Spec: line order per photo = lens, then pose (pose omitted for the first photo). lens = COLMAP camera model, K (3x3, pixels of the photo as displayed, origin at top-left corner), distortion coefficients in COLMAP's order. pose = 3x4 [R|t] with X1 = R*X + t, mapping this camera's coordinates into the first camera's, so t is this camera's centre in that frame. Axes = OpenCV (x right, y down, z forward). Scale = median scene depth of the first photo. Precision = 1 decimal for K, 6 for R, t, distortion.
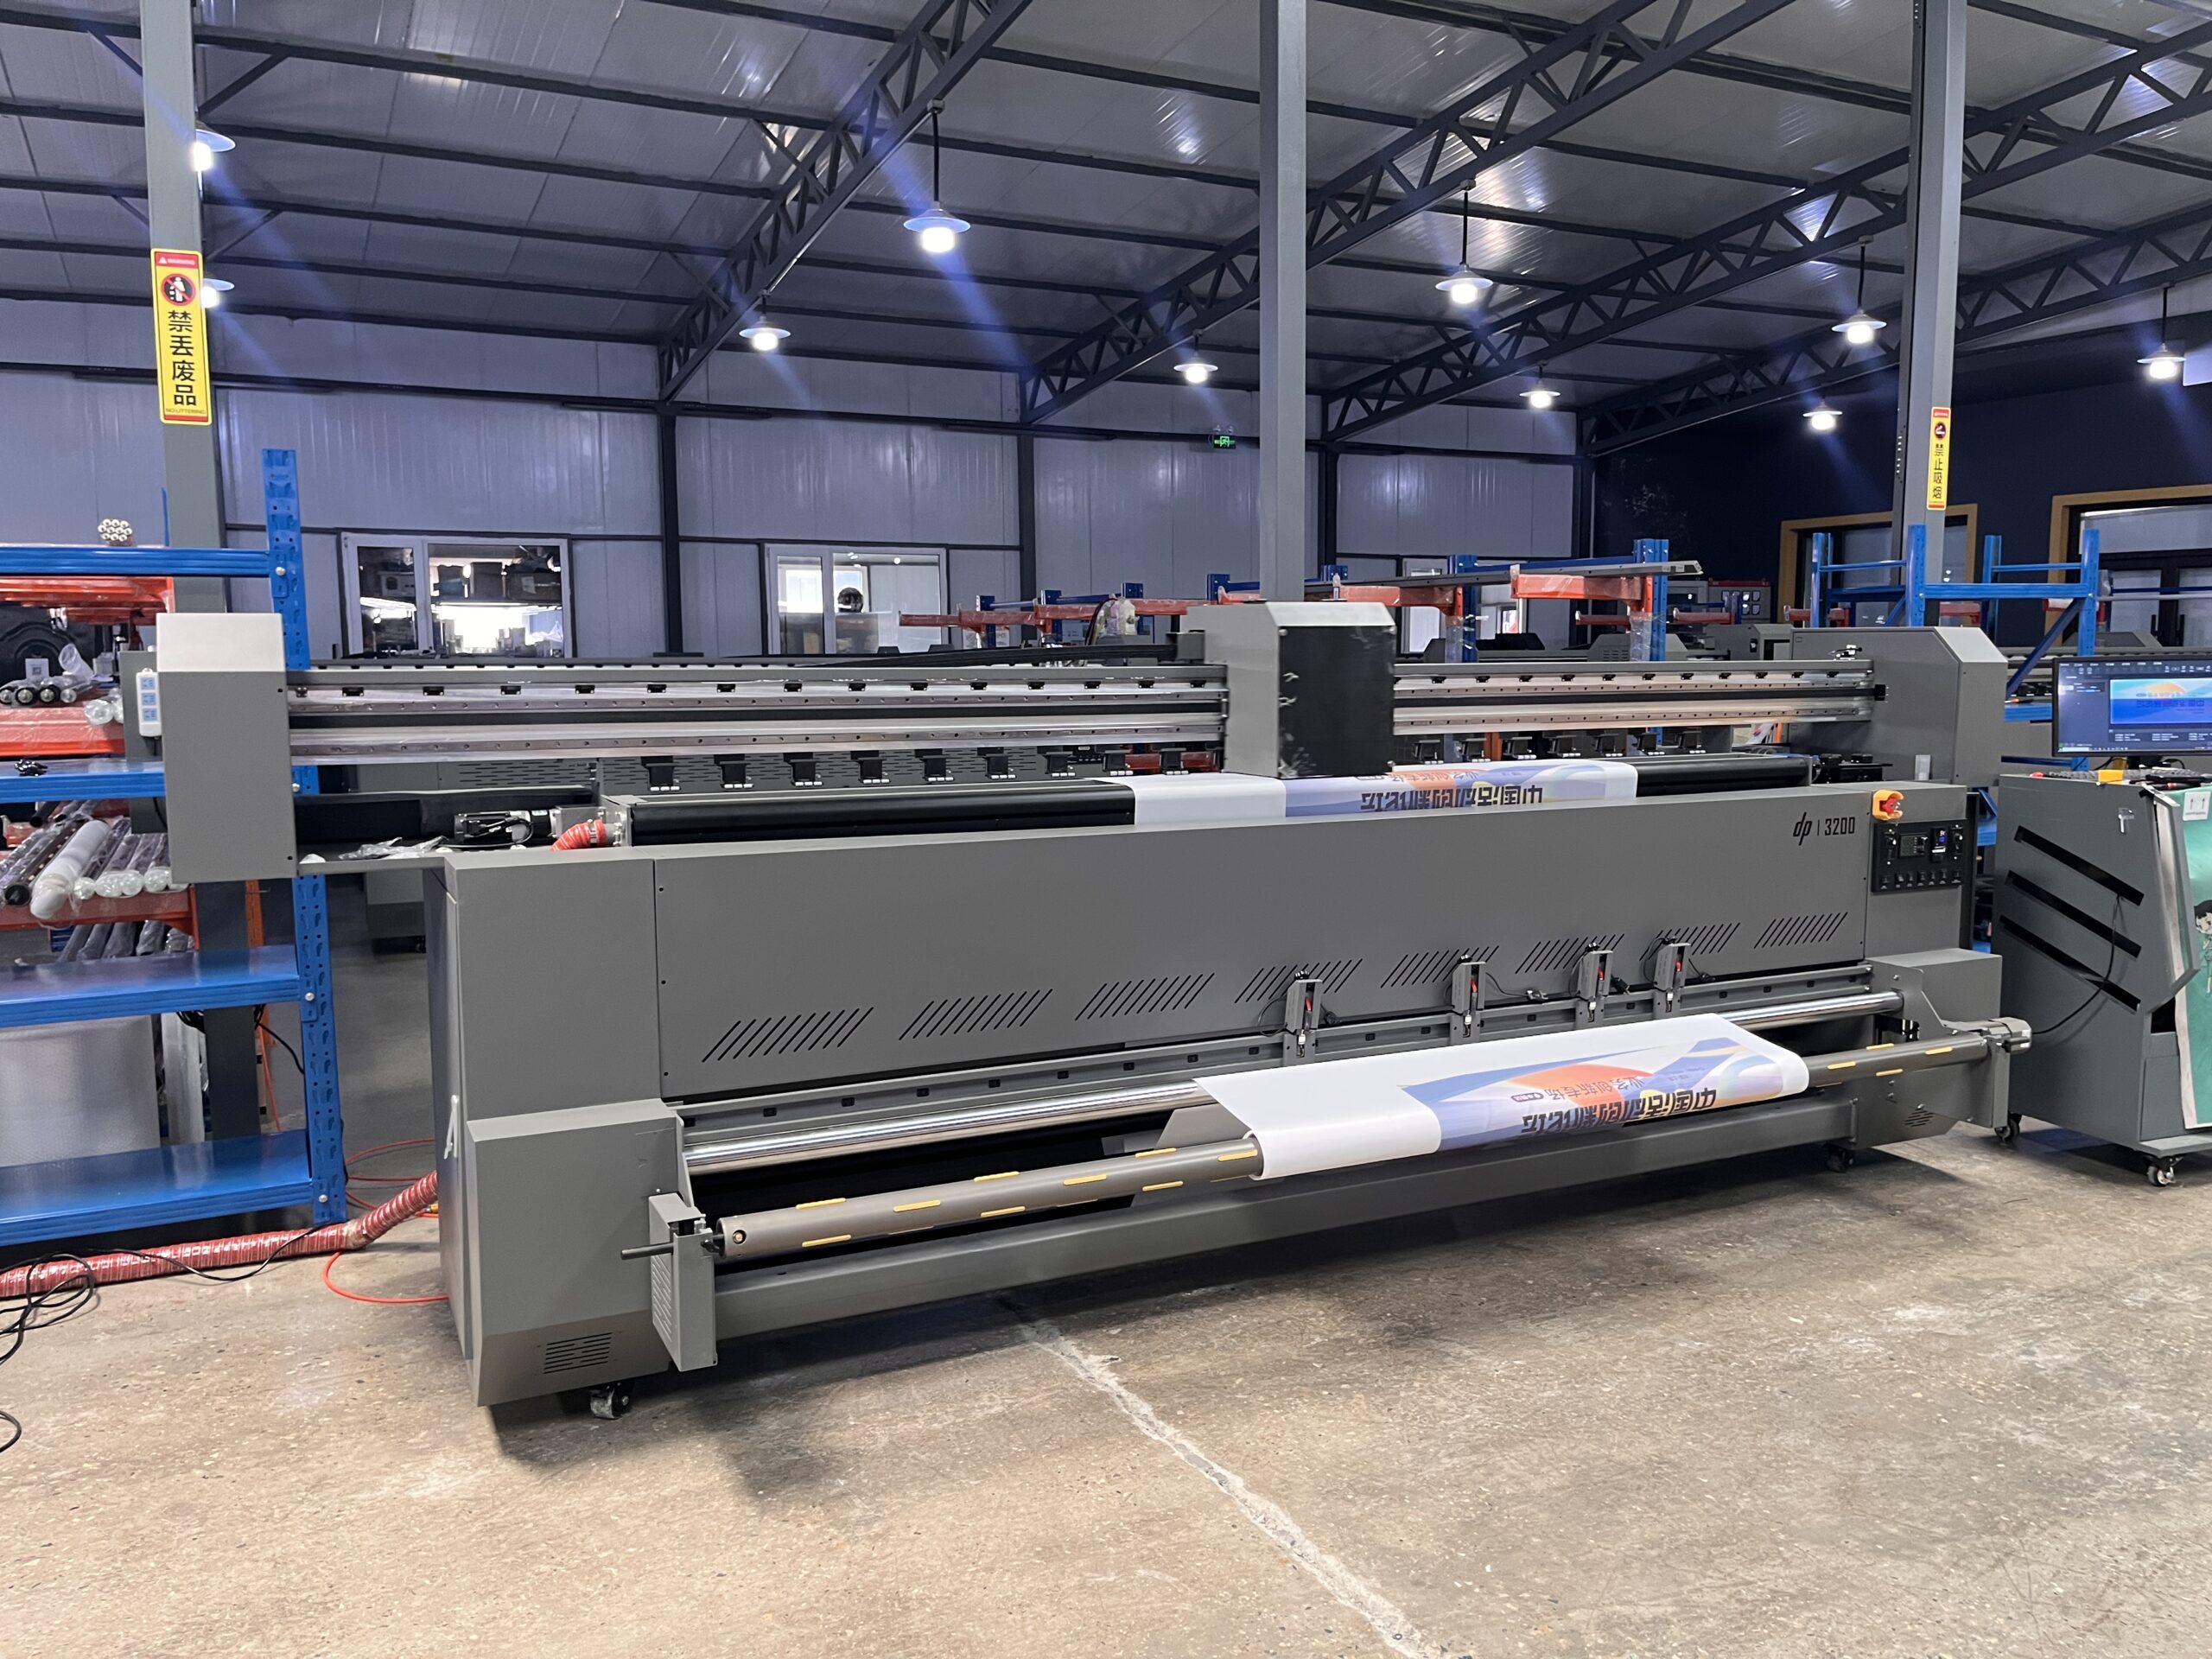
lens RADIAL K [[1691.6, 0, 1115.5], [0, 1691.6, 829.1], [0, 0, 1]] dist [0.071012, -0.094692]
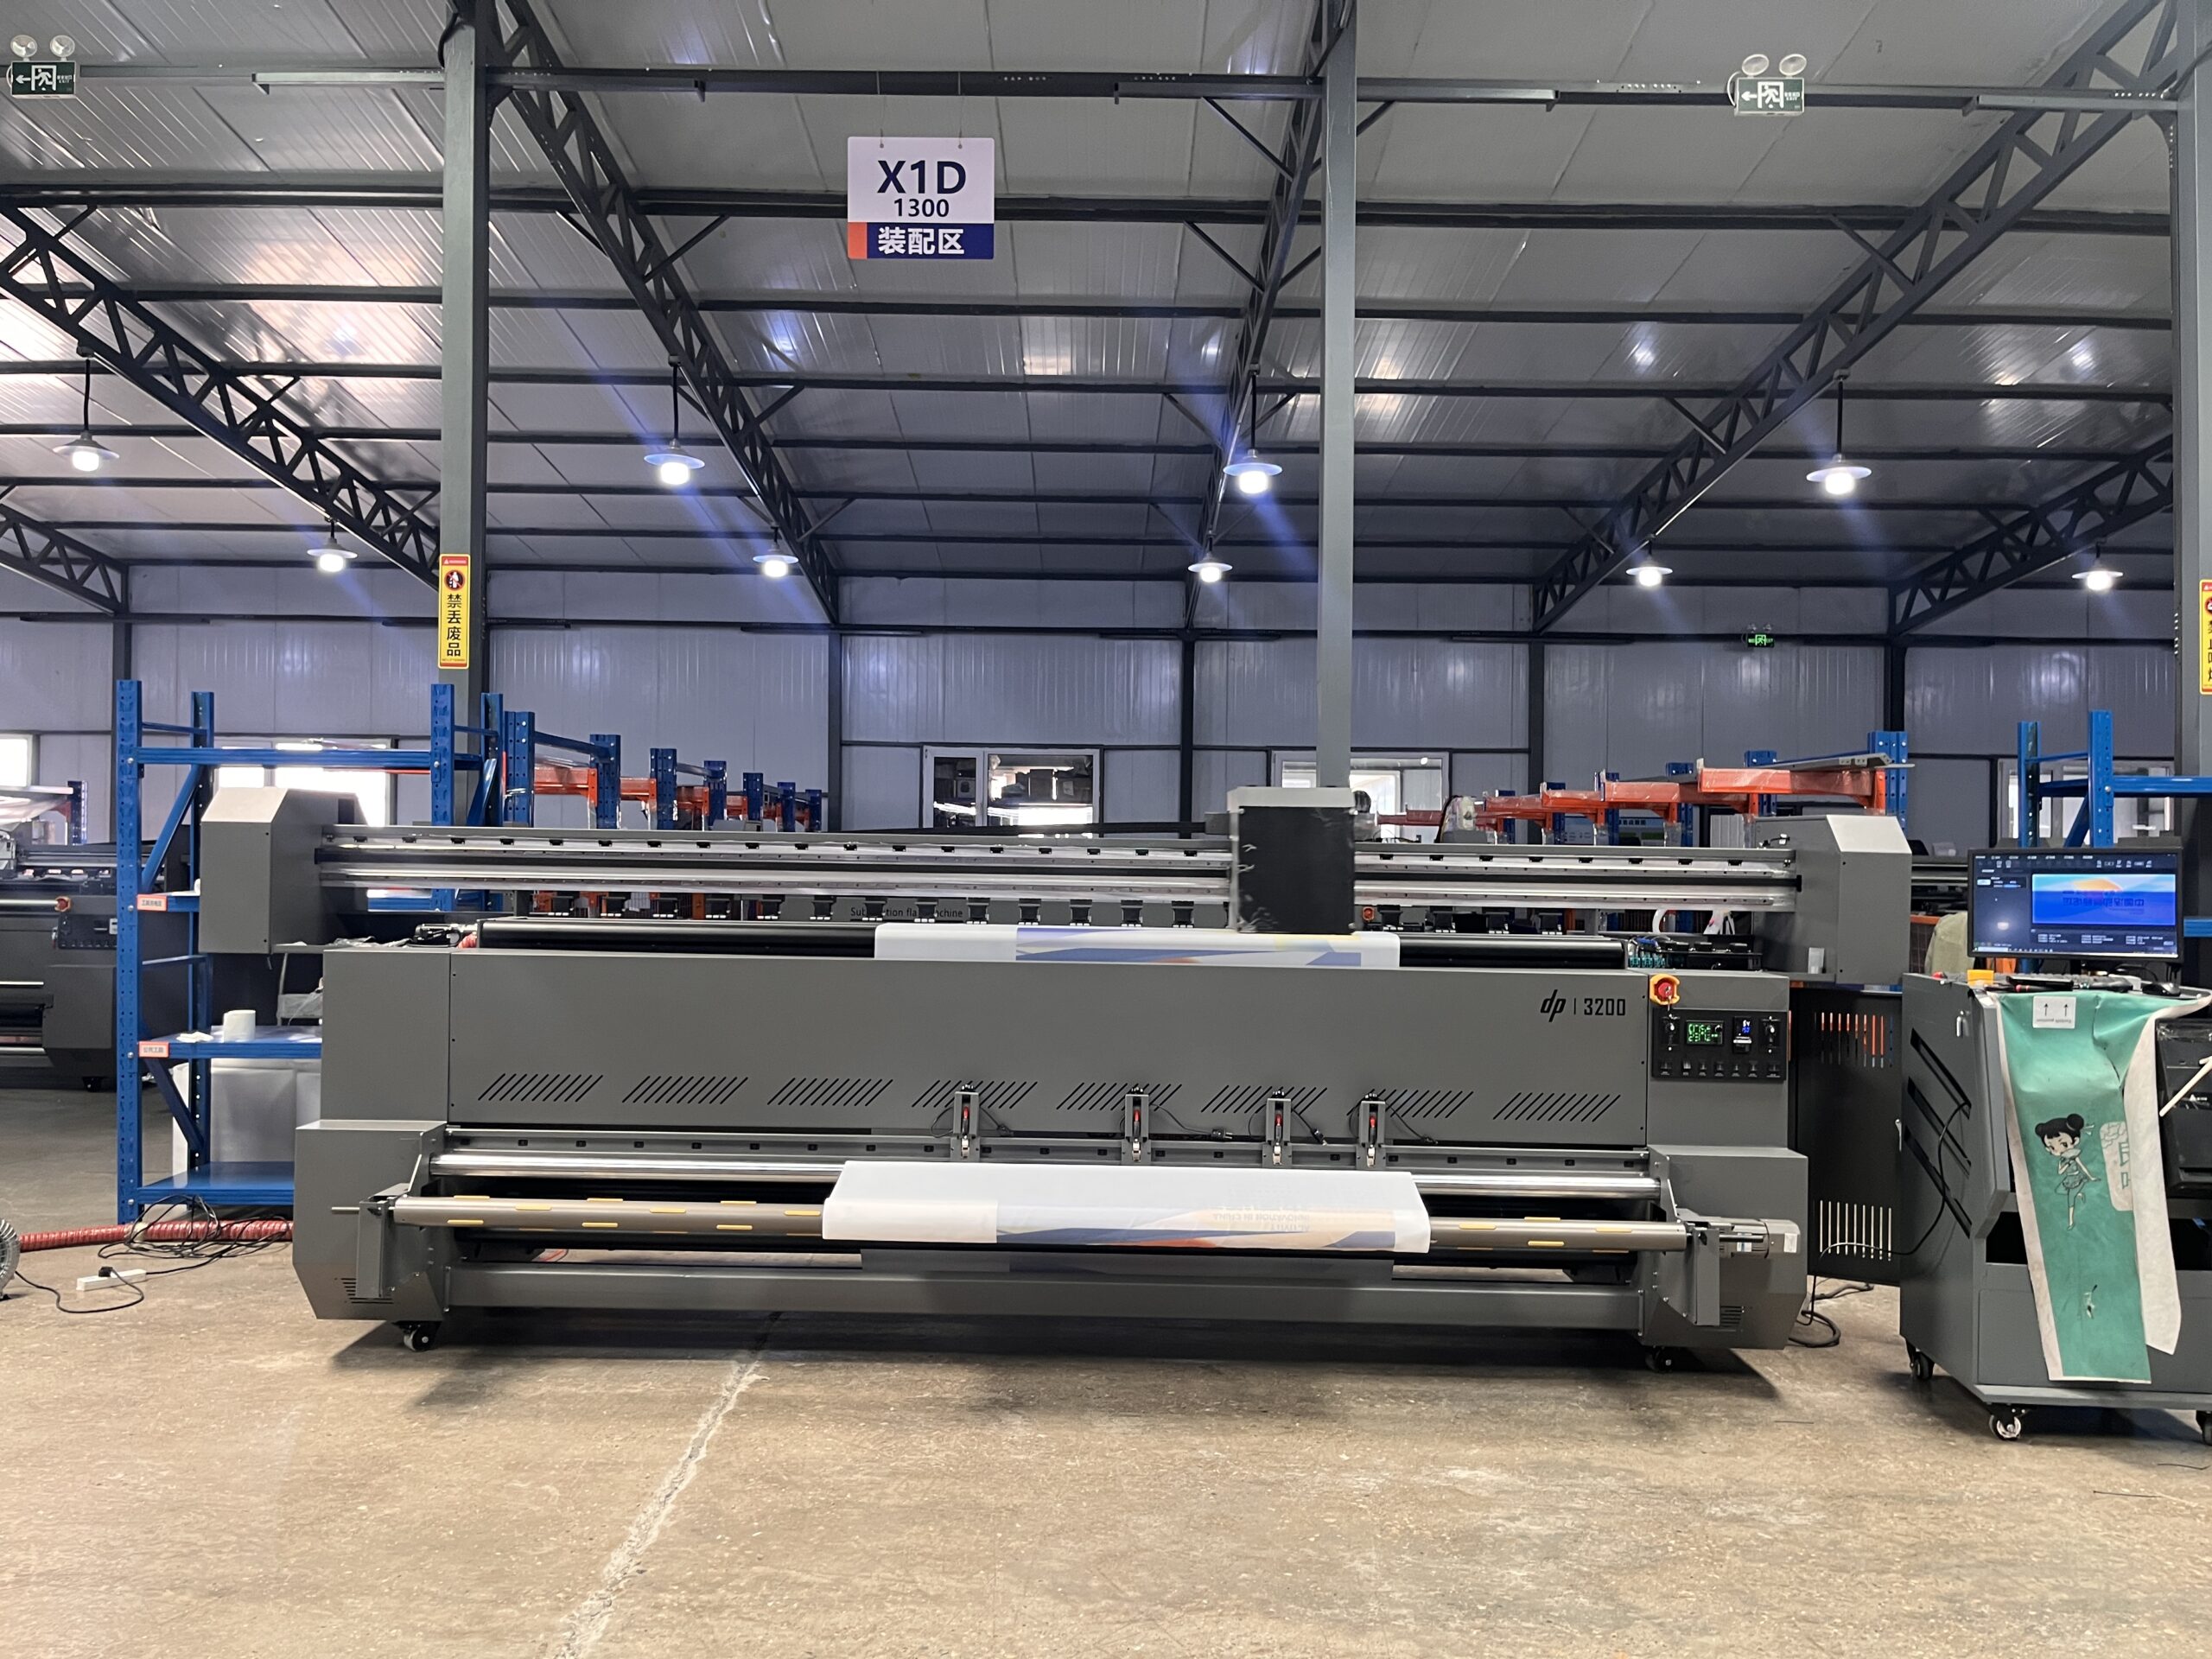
lens RADIAL K [[1694.1, 0, 1090.8], [0, 1694.1, 838.2], [0, 0, 1]] dist [0.074260, -0.100545]
pose [[0.889756, 0.013305, -0.456243, 0.619596], [-0.066889, 0.992584, -0.101501, 0.022232], [0.451509, 0.120829, 0.884047, -0.038973]]
